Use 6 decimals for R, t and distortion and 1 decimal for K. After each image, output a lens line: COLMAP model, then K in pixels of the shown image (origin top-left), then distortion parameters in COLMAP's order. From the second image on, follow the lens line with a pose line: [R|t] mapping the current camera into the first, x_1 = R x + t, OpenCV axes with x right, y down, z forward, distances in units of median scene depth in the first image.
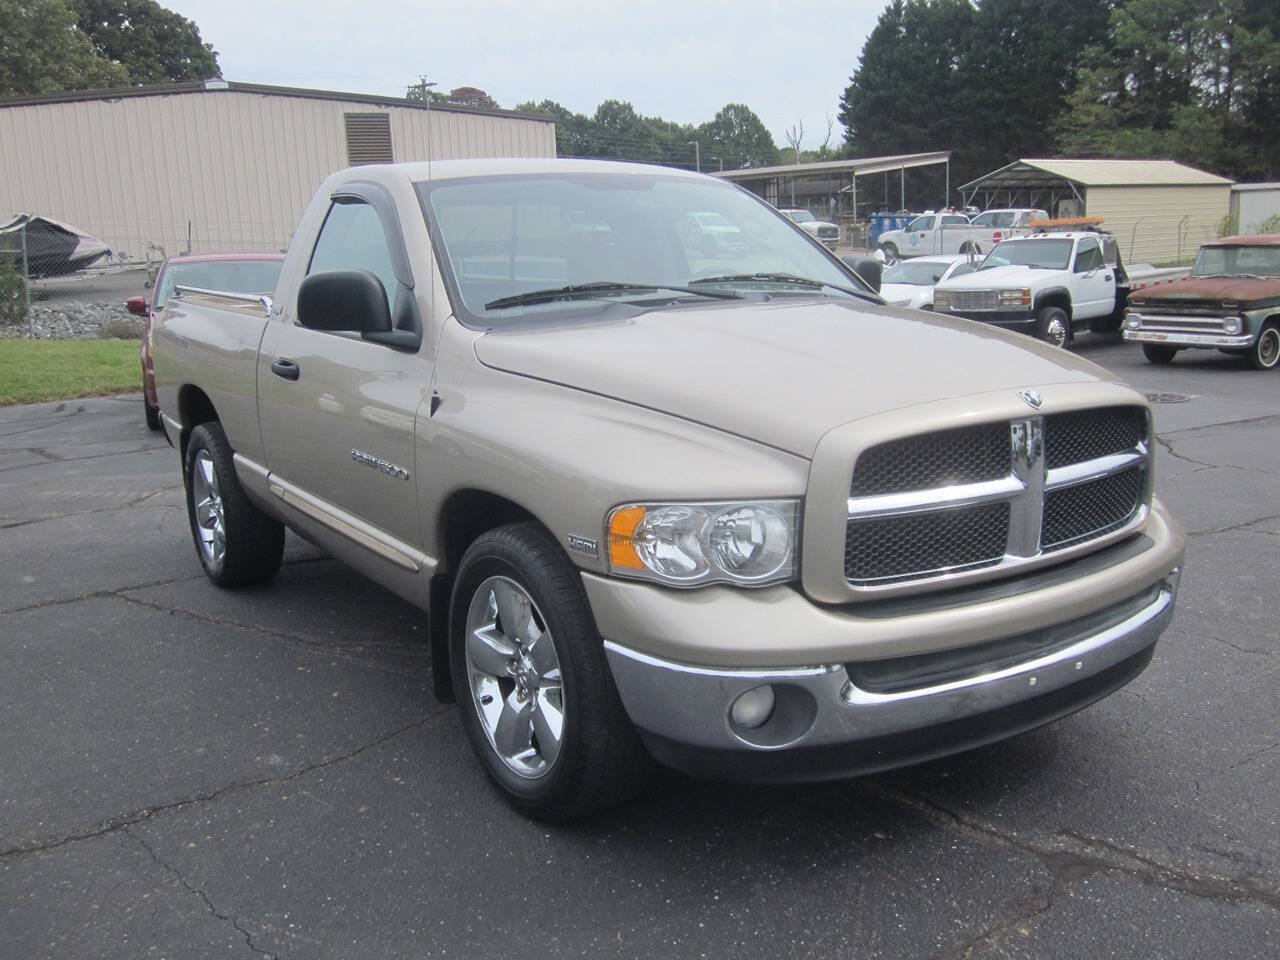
lens RADIAL K [[1214.5, 0, 640.0], [0, 1214.5, 480.0], [0, 0, 1]] dist [-0.050066, 0.013758]
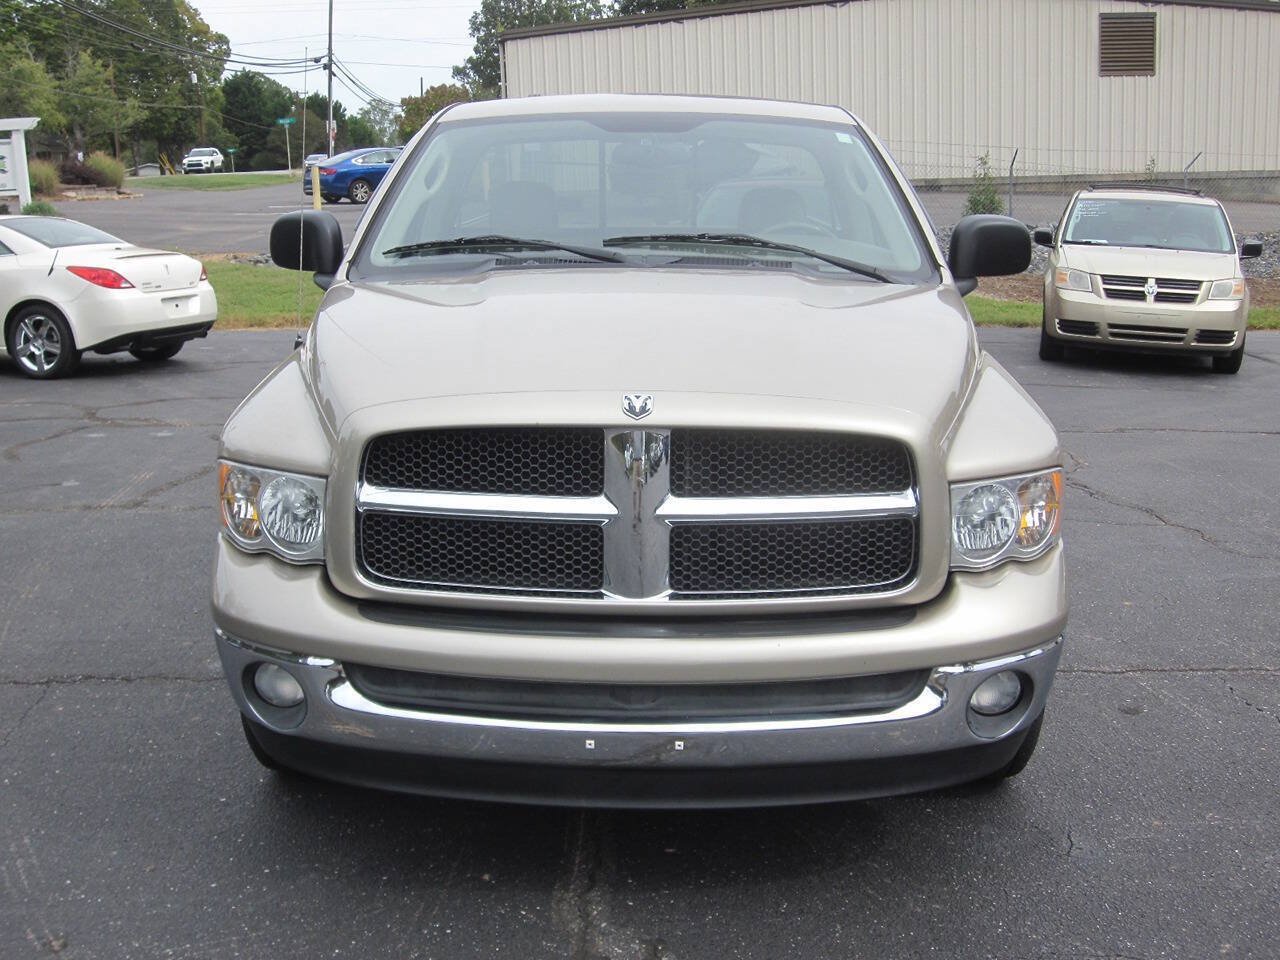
lens RADIAL K [[1432.9, 0, 638.4], [0, 1432.9, 486.2], [0, 0, 1]] dist [-0.067455, -0.025519]
pose [[0.812945, 0.148569, -0.563069, 0.627499], [-0.131291, 0.988774, 0.071340, -0.059068], [0.567347, 0.015931, 0.823325, 0.148273]]
